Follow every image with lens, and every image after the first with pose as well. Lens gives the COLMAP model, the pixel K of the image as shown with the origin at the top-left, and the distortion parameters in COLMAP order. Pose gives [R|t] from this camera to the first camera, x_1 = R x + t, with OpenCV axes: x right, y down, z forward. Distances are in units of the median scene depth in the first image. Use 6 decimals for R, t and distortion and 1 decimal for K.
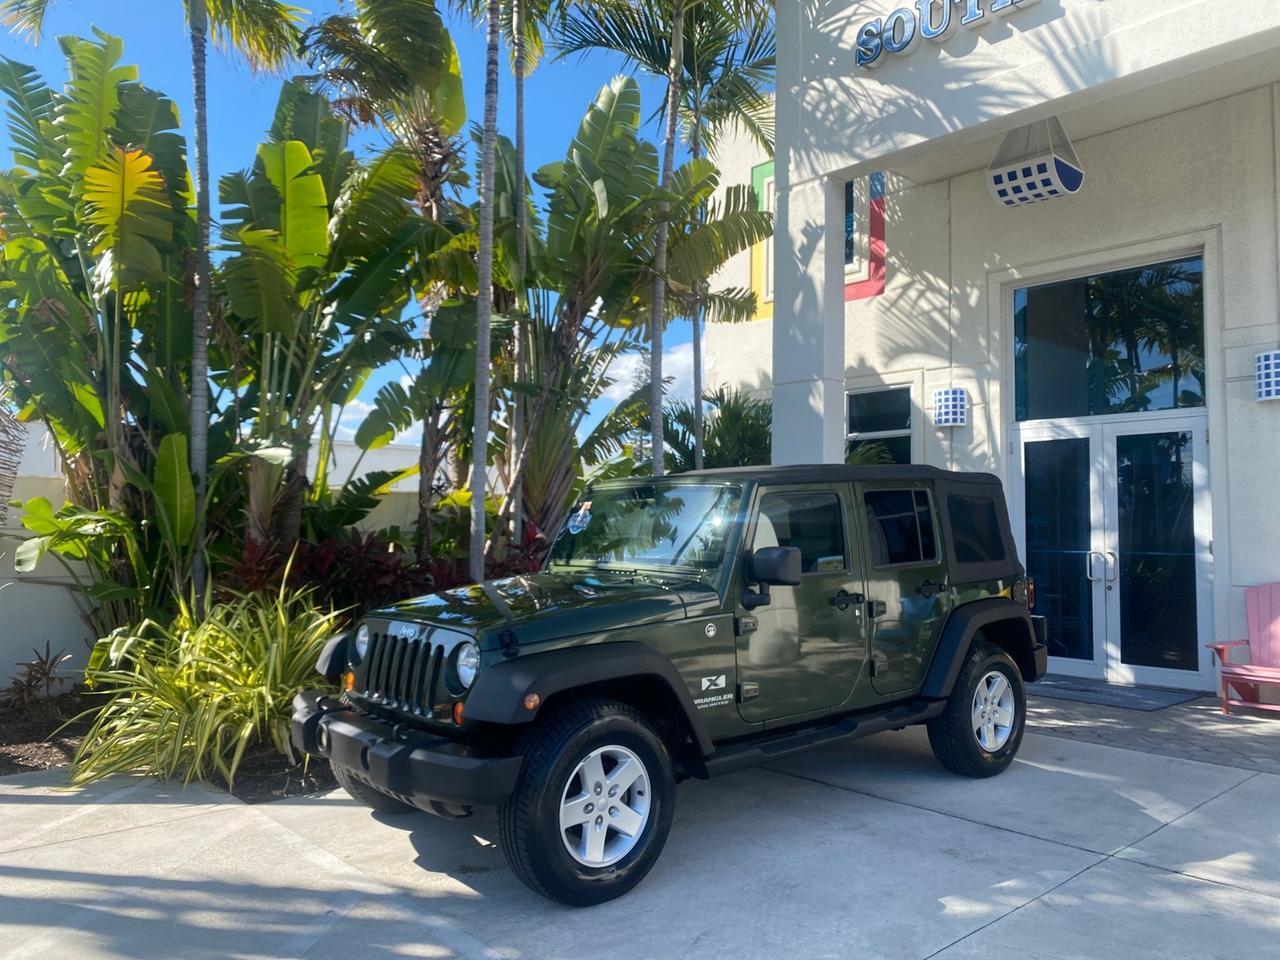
lens RADIAL K [[982.9, 0, 637.4], [0, 982.9, 473.0], [0, 0, 1]] dist [0.014371, -0.015934]
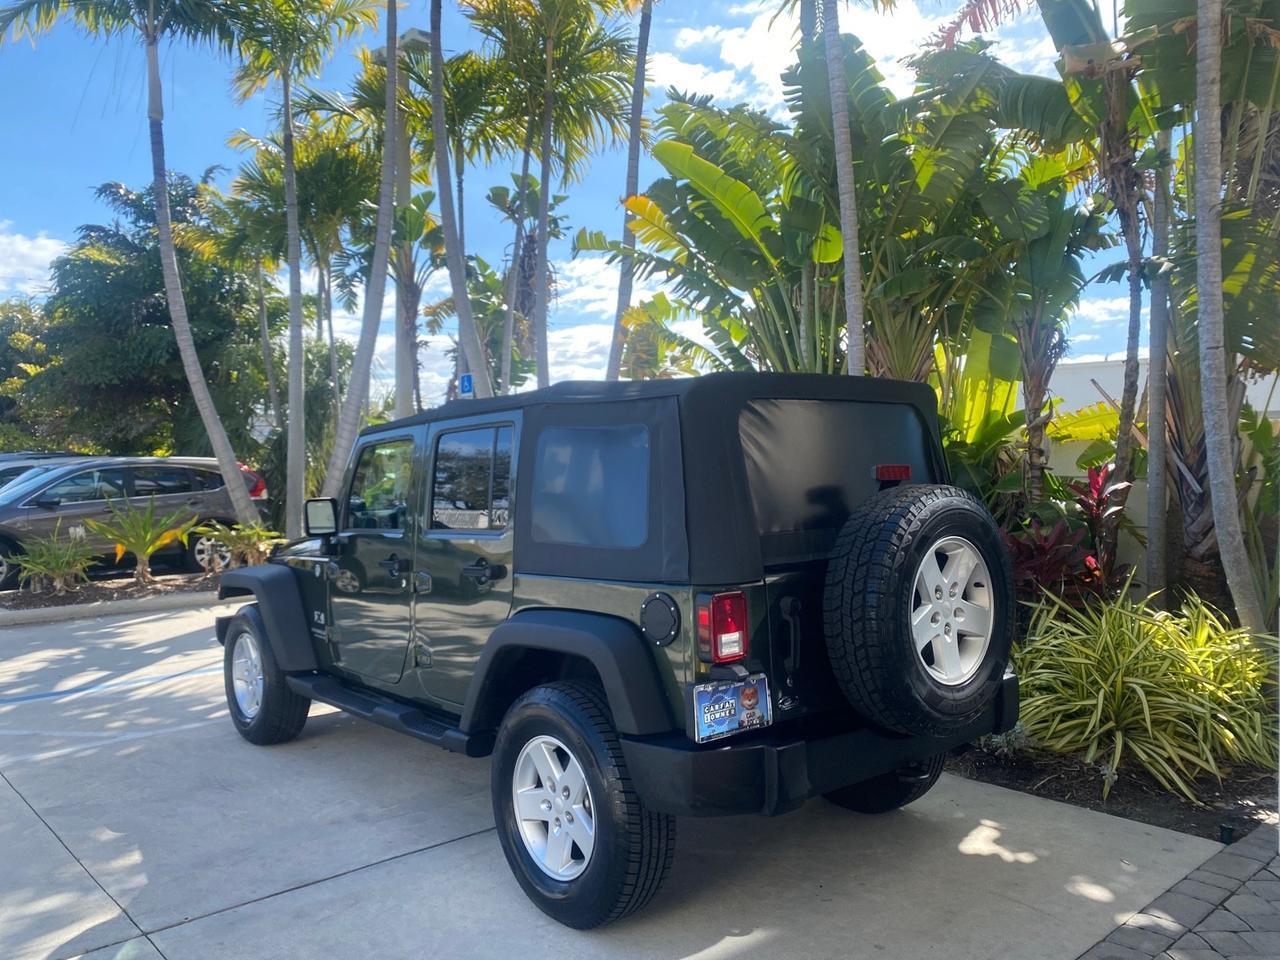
lens RADIAL K [[978.8, 0, 636.4], [0, 978.8, 479.1], [0, 0, 1]] dist [0.008225, -0.001547]
pose [[-0.003577, 0.011242, -0.999930, 0.634430], [0.061003, 0.998077, 0.011003, 0.034931], [0.998131, -0.060959, -0.004256, 0.731639]]
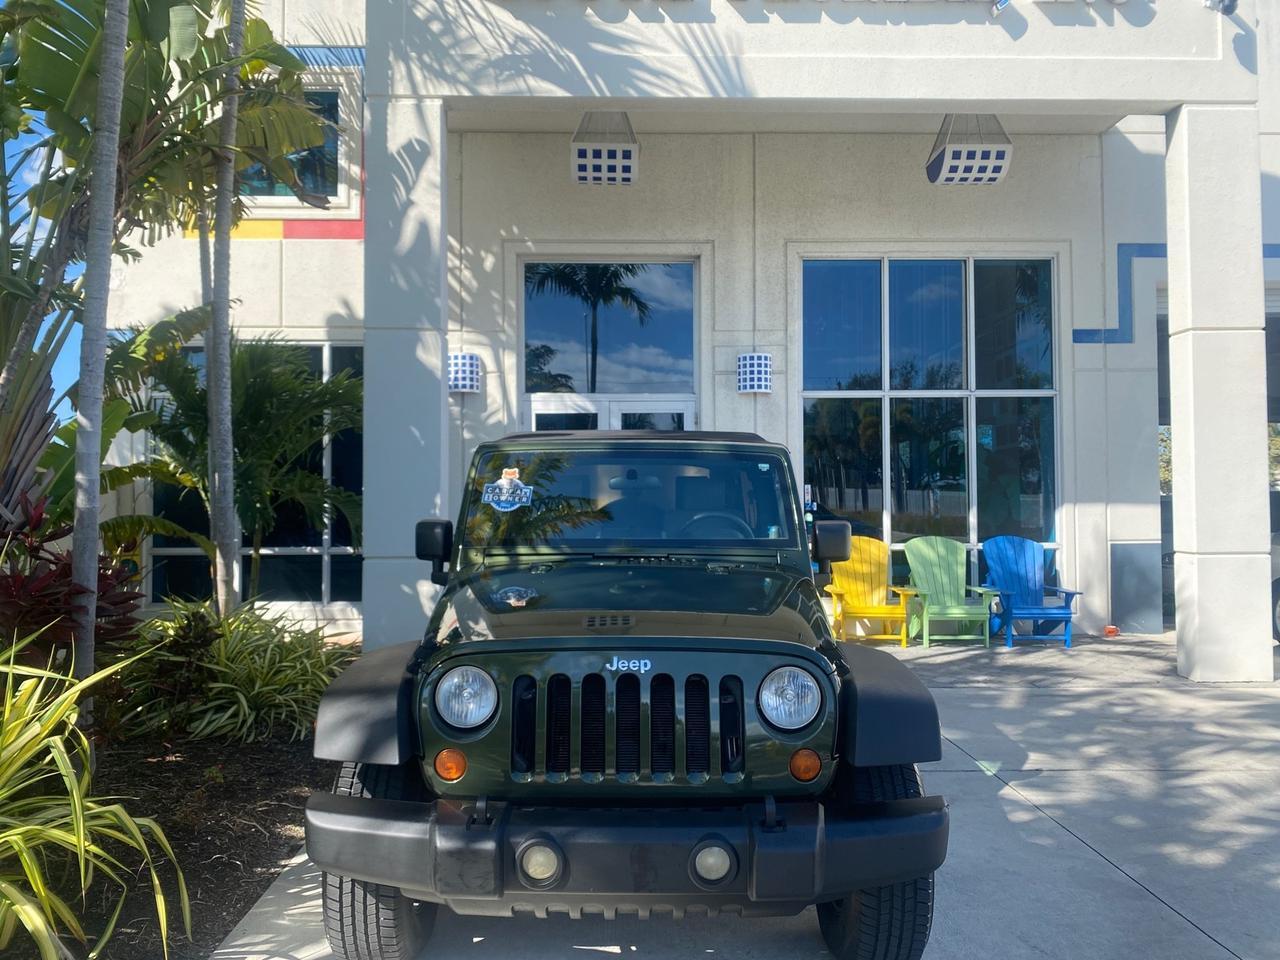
lens RADIAL K [[982.5, 0, 645.8], [0, 982.5, 469.8], [0, 0, 1]] dist [0.072028, -0.118056]
pose [[0.645088, 0.013535, 0.763988, -0.375347], [-0.036488, 0.999248, 0.013105, 0.011460], [-0.763236, -0.036330, 0.645097, 0.292818]]
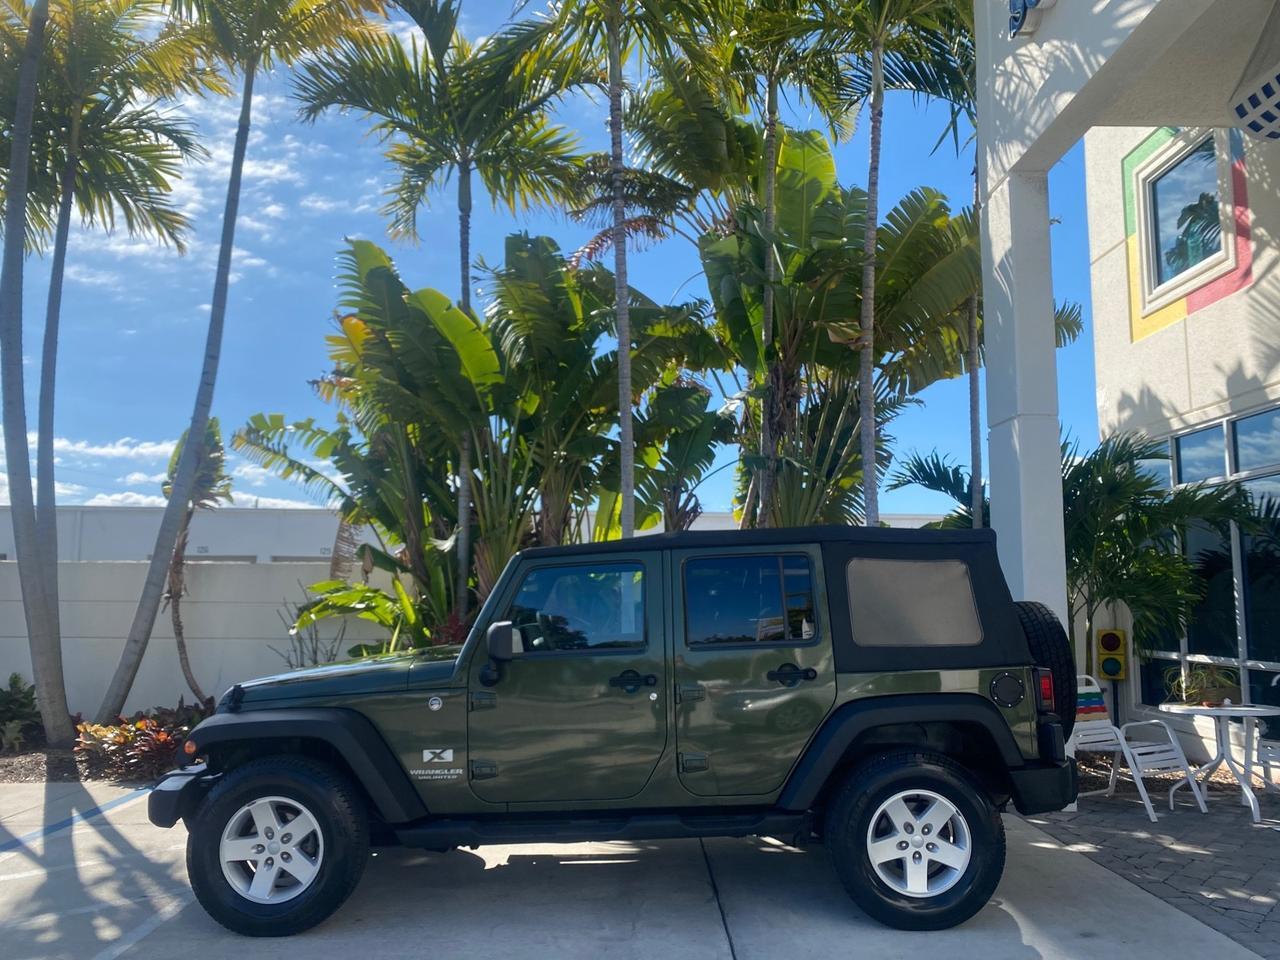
lens RADIAL K [[987.0, 0, 641.7], [0, 987.0, 473.8], [0, 0, 1]] dist [0.014134, -0.013820]
pose [[0.752341, -0.088101, -0.652856, 0.501344], [0.042623, 0.995450, -0.085216, 0.008507], [0.657393, 0.036285, 0.752673, 0.185251]]
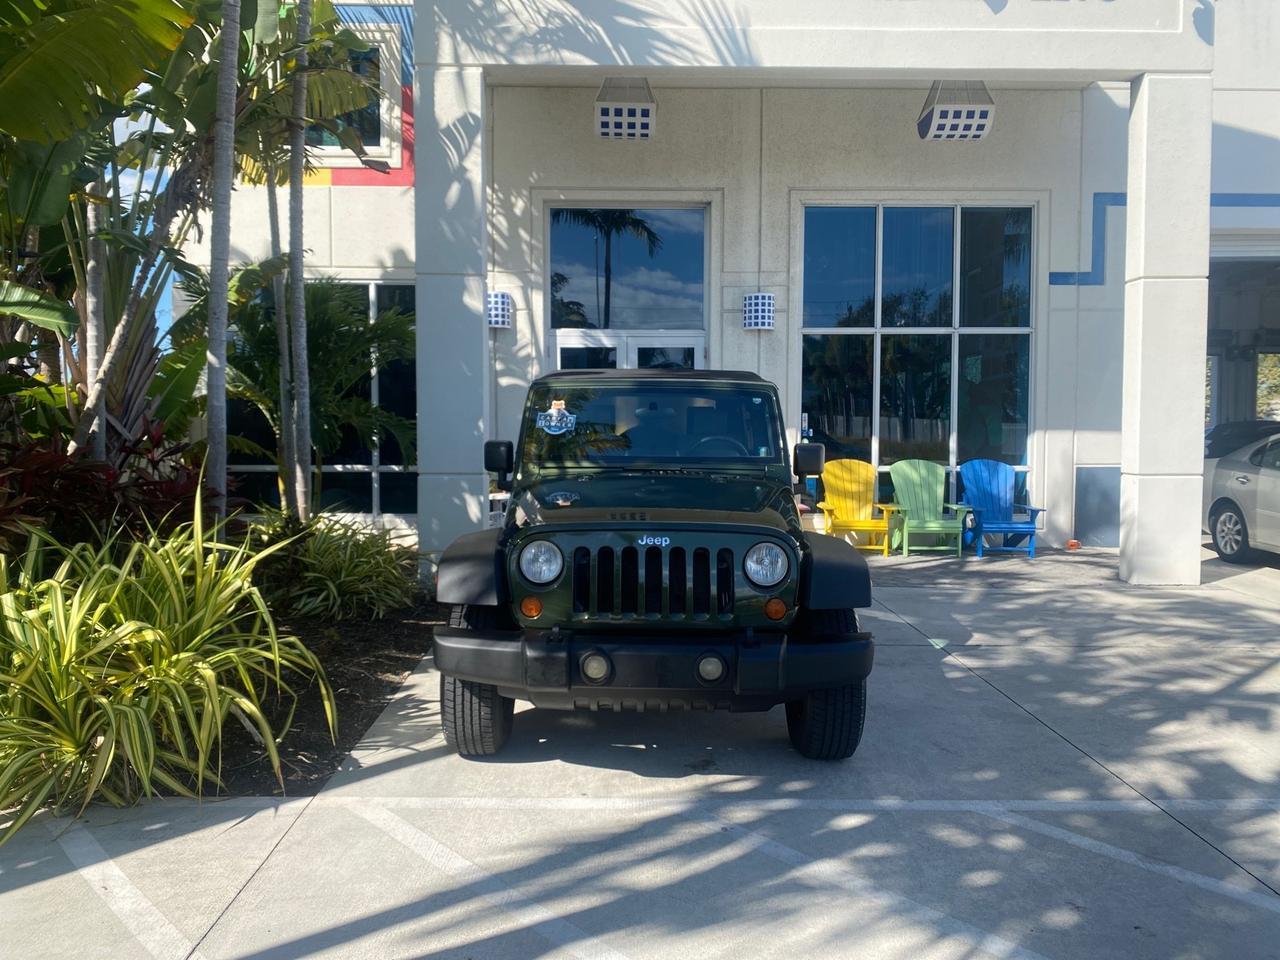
lens RADIAL K [[982.5, 0, 645.8], [0, 982.5, 469.8], [0, 0, 1]] dist [0.072028, -0.118056]
pose [[0.652616, -0.039714, 0.756647, -0.486763], [-0.042324, 0.995155, 0.088738, 0.005492], [-0.756506, -0.089936, 0.647774, 0.206254]]
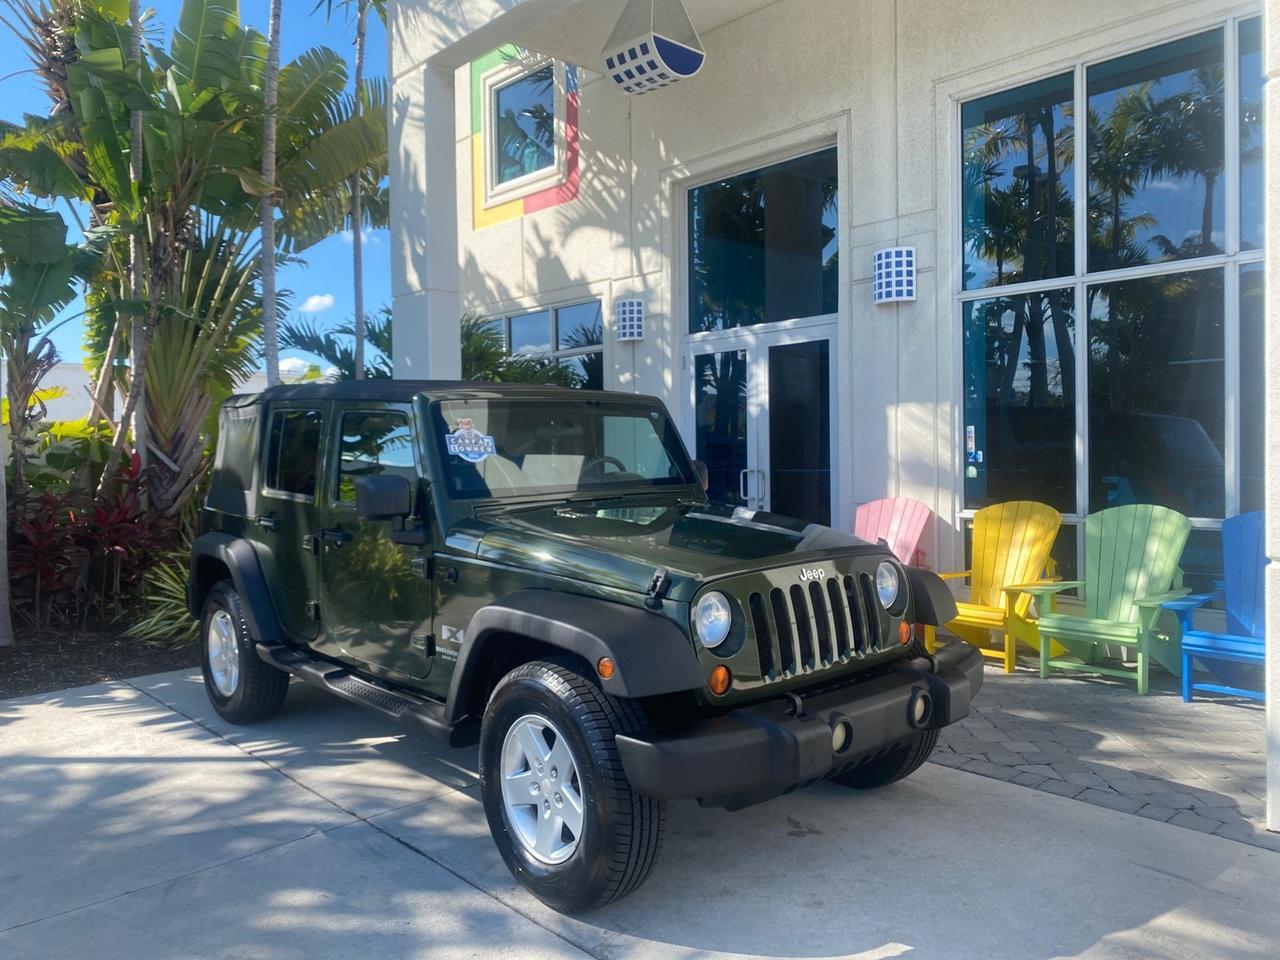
lens RADIAL K [[982.9, 0, 637.4], [0, 982.9, 473.0], [0, 0, 1]] dist [0.014371, -0.015934]
pose [[0.999664, -0.023405, 0.011132, 0.384170], [0.022405, 0.996318, 0.082759, 0.003243], [-0.013028, -0.082482, 0.996507, 0.068177]]
